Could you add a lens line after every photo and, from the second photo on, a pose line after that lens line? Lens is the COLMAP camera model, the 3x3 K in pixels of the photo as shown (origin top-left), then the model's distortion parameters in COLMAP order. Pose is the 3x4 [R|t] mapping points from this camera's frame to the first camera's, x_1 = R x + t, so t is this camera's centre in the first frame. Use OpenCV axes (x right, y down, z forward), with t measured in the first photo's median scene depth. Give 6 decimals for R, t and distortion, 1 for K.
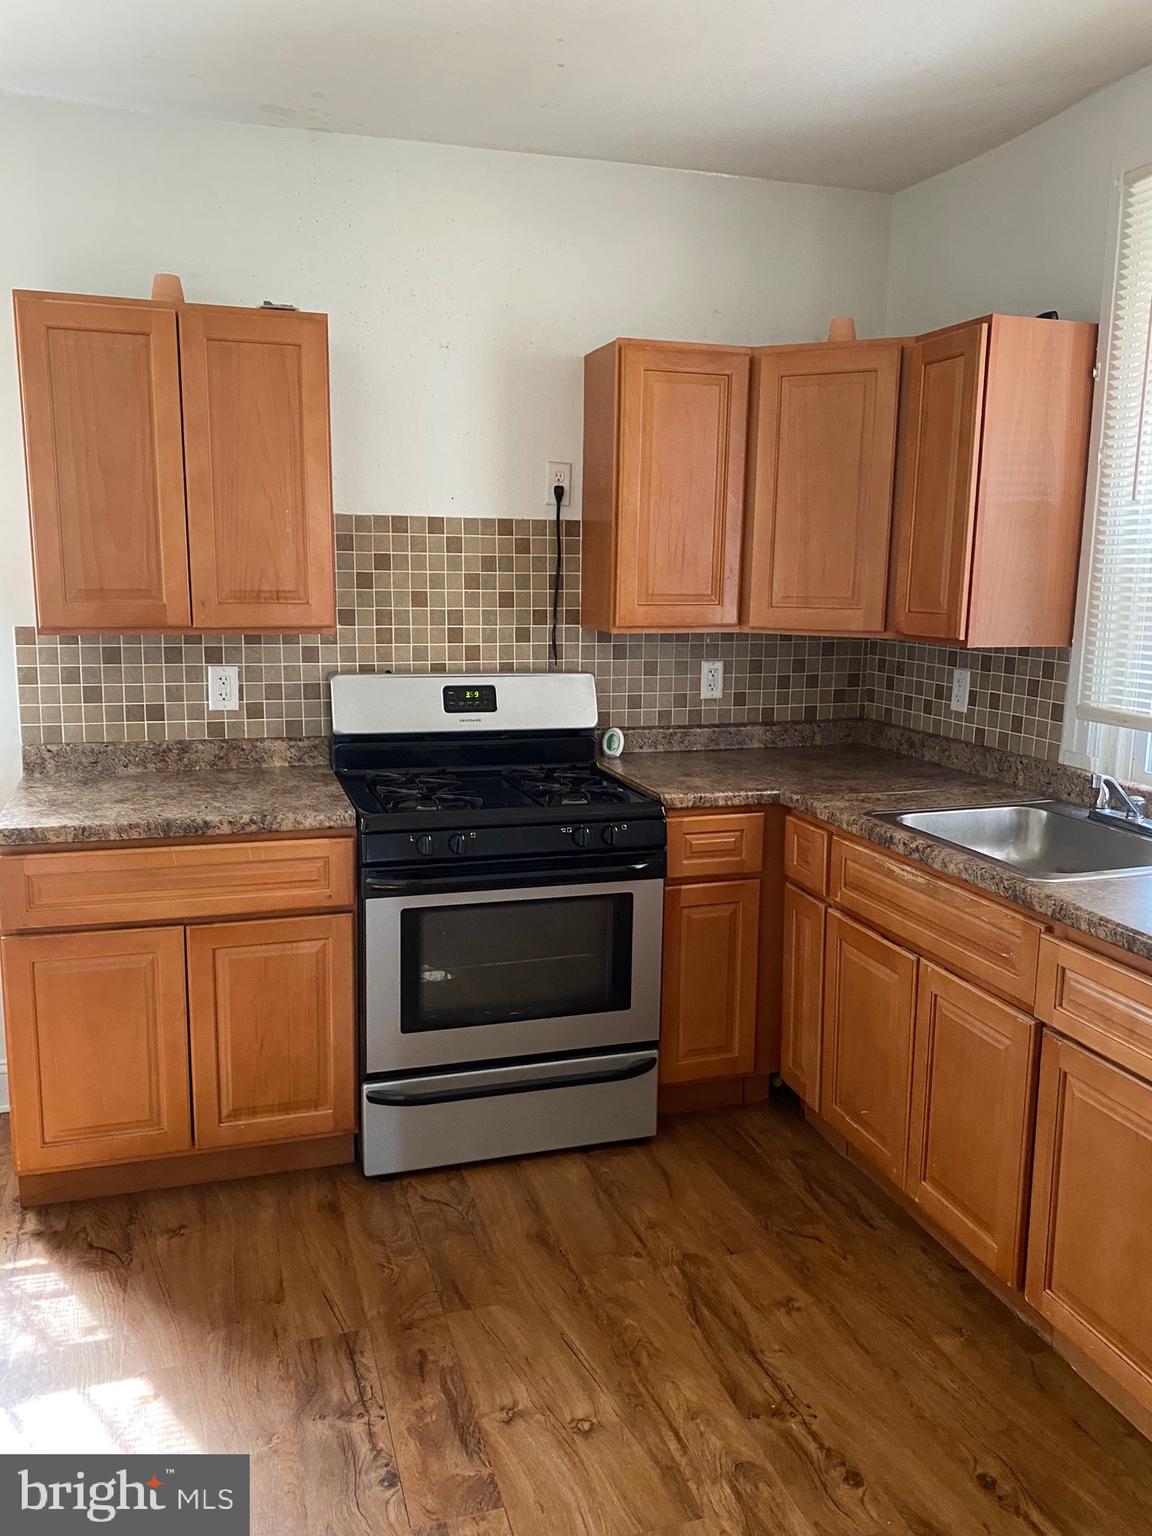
lens RADIAL K [[1175.4, 0, 571.9], [0, 1175.4, 761.7], [0, 0, 1]] dist [0.008180, -0.017102]
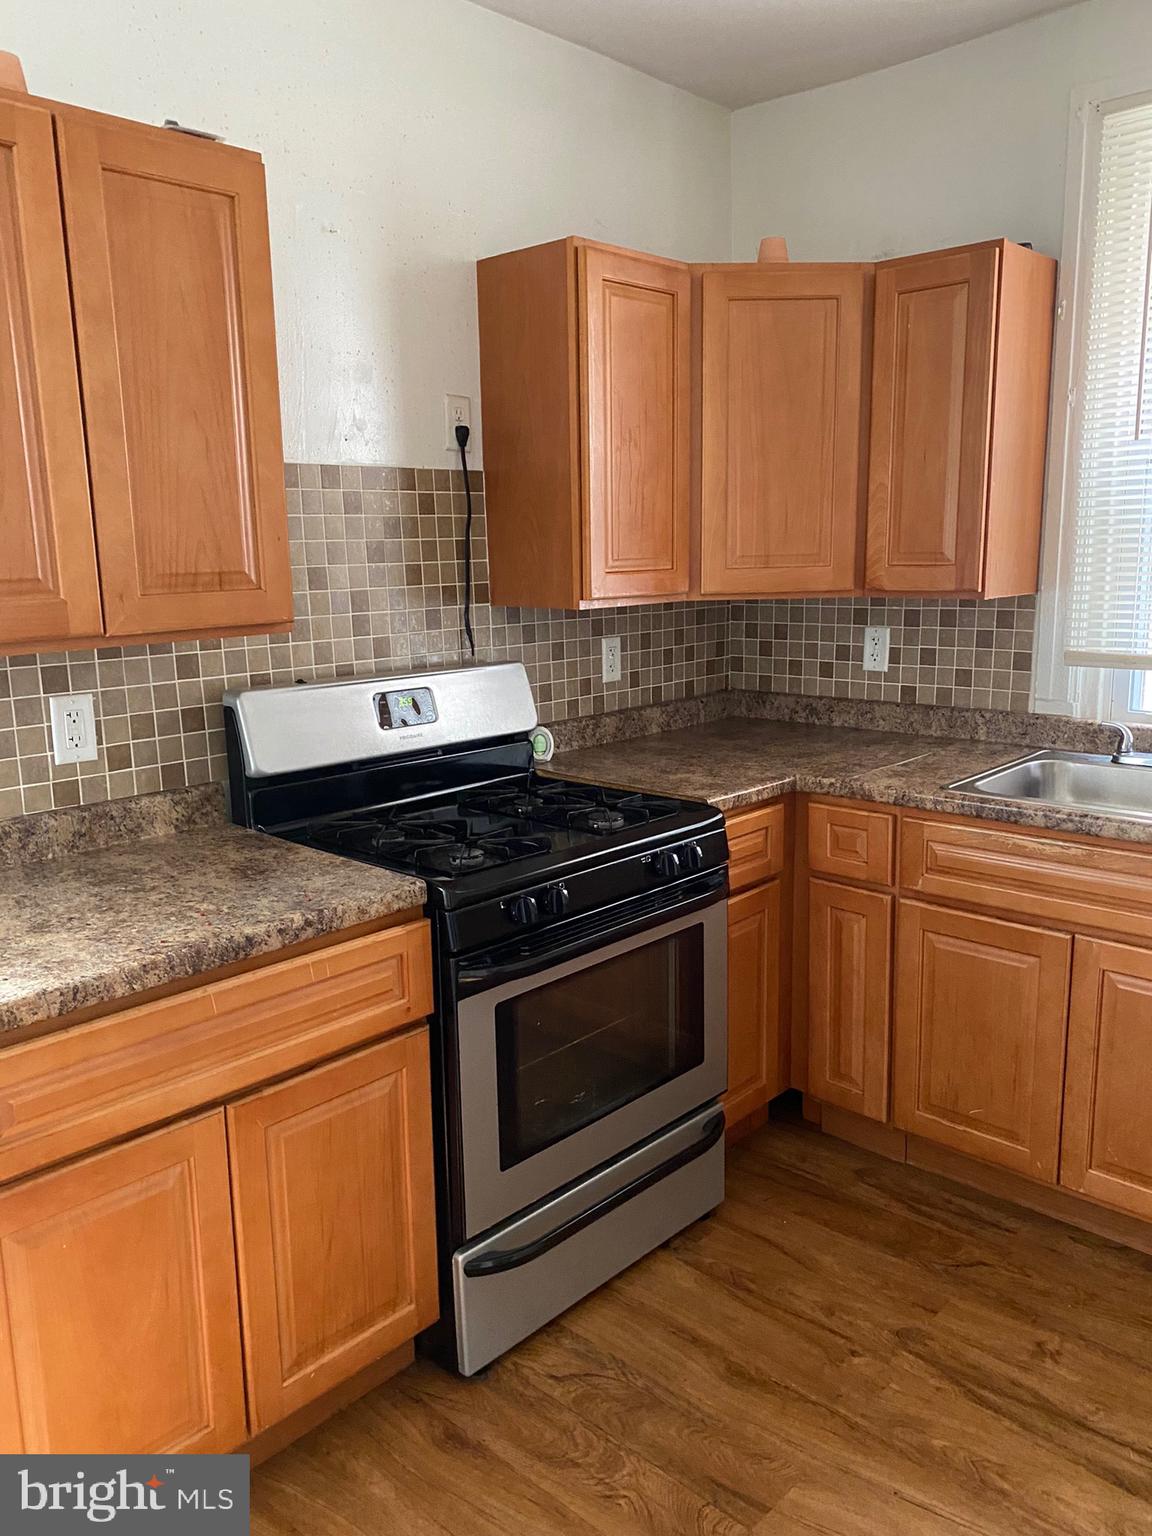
lens RADIAL K [[1175.4, 0, 580.3], [0, 1175.4, 774.3], [0, 0, 1]] dist [0.008180, -0.017102]
pose [[0.873309, -0.125564, 0.470707, -0.392489], [0.112922, 0.992073, 0.055137, -0.045146], [-0.473899, 0.005001, 0.880565, 0.316048]]
